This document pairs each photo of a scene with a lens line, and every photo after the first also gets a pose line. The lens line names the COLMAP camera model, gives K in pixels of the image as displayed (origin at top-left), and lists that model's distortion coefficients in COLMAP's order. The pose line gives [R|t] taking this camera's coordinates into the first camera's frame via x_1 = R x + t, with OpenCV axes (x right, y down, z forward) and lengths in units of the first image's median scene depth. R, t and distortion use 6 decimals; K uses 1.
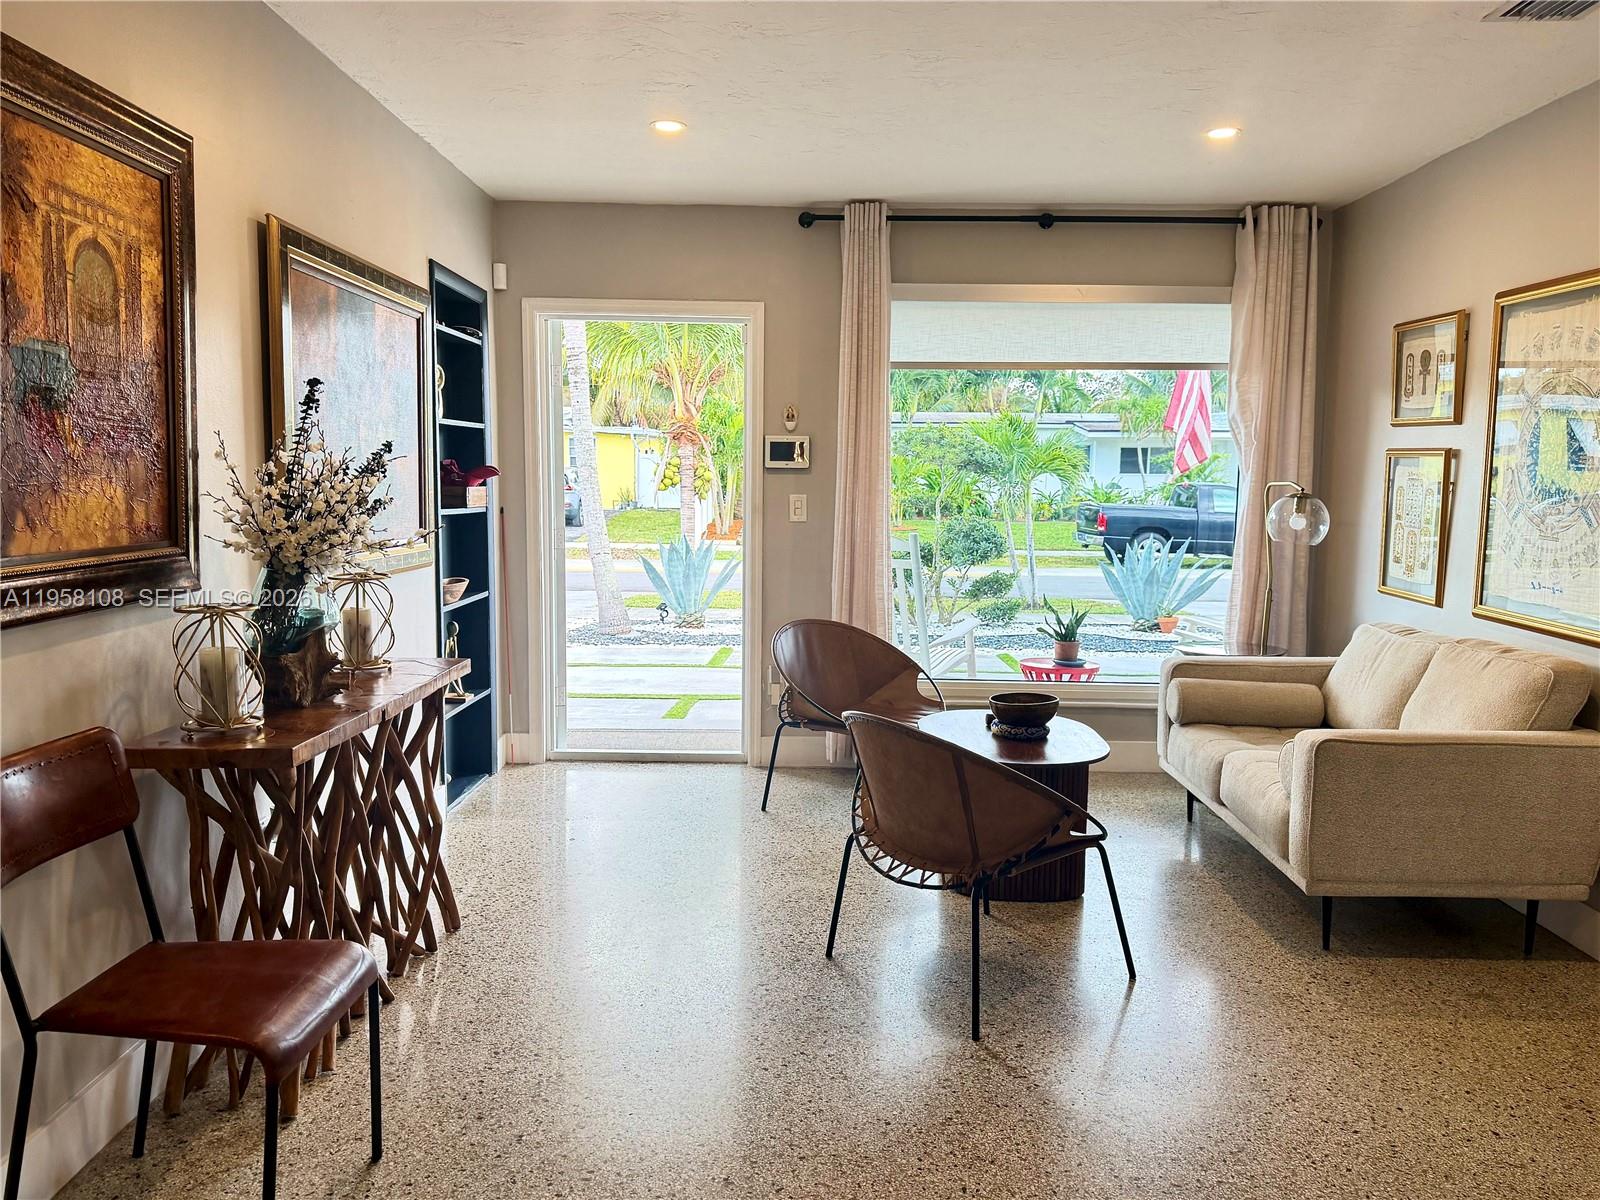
lens RADIAL K [[1216.7, 0, 800.0], [0, 1216.7, 600.0], [0, 0, 1]] dist [0.025626, -0.002322]
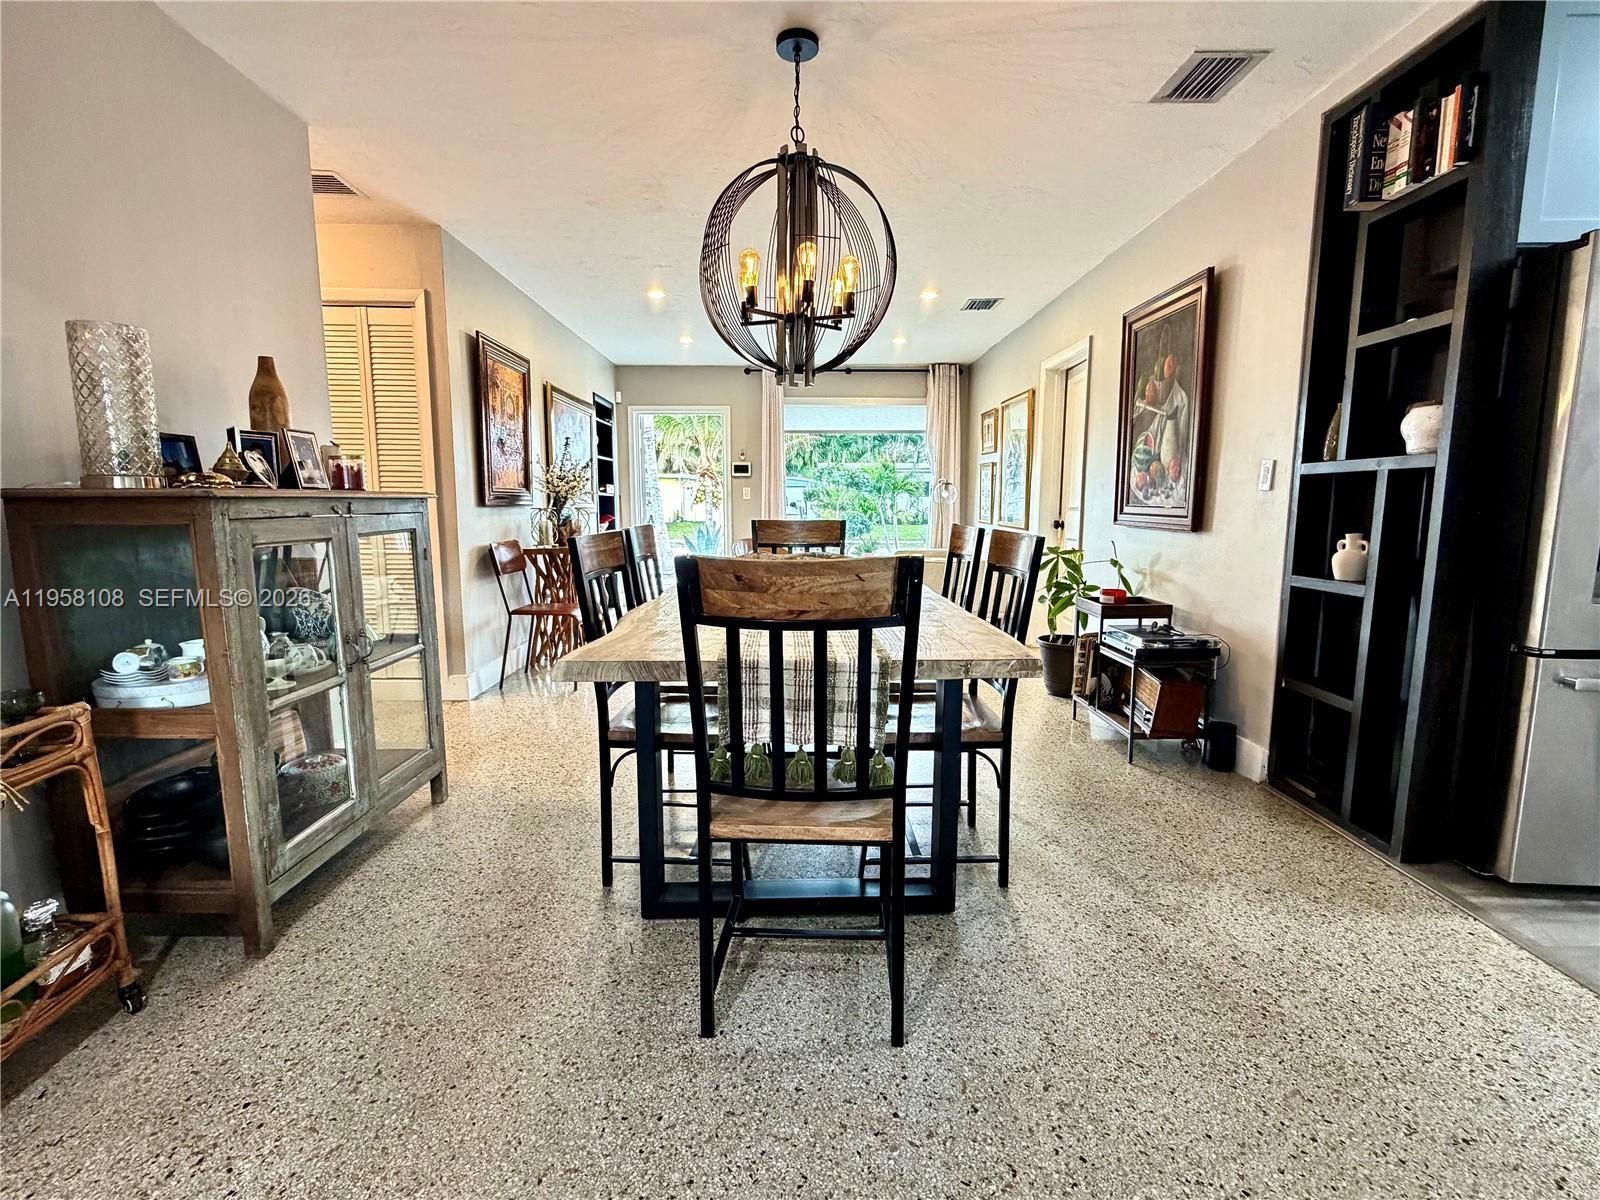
lens RADIAL K [[737.4, 0, 795.0], [0, 737.4, 597.1], [0, 0, 1]] dist [-0.002203, -0.000126]
pose [[0.999788, -0.014980, 0.014148, 0.082439], [0.014662, 0.999644, 0.022309, 0.111307], [-0.014478, -0.022096, 0.999651, -0.512932]]
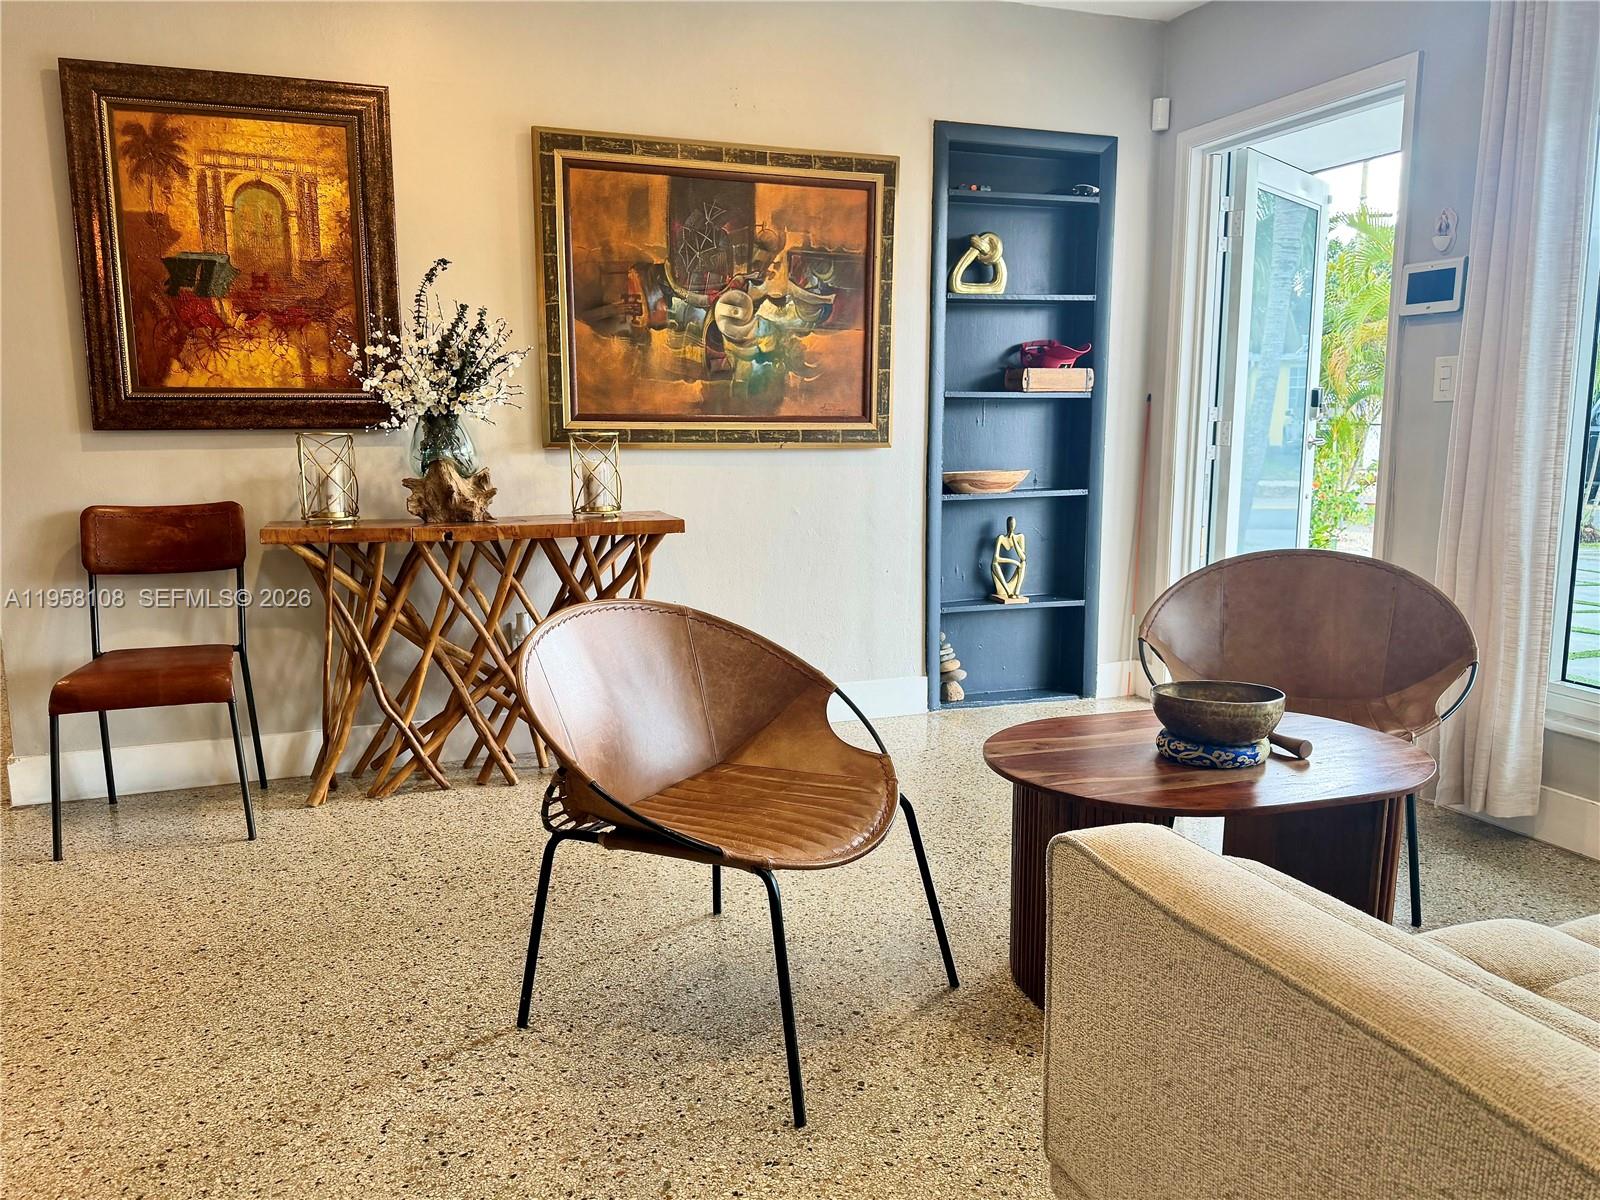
lens RADIAL K [[1216.7, 0, 800.0], [0, 1216.7, 600.0], [0, 0, 1]] dist [0.025626, -0.002322]
pose [[0.345920, 0.122472, -0.930237, 0.561951], [-0.087801, 0.991319, 0.097864, 0.006061], [0.934147, 0.047823, 0.353670, 0.556198]]
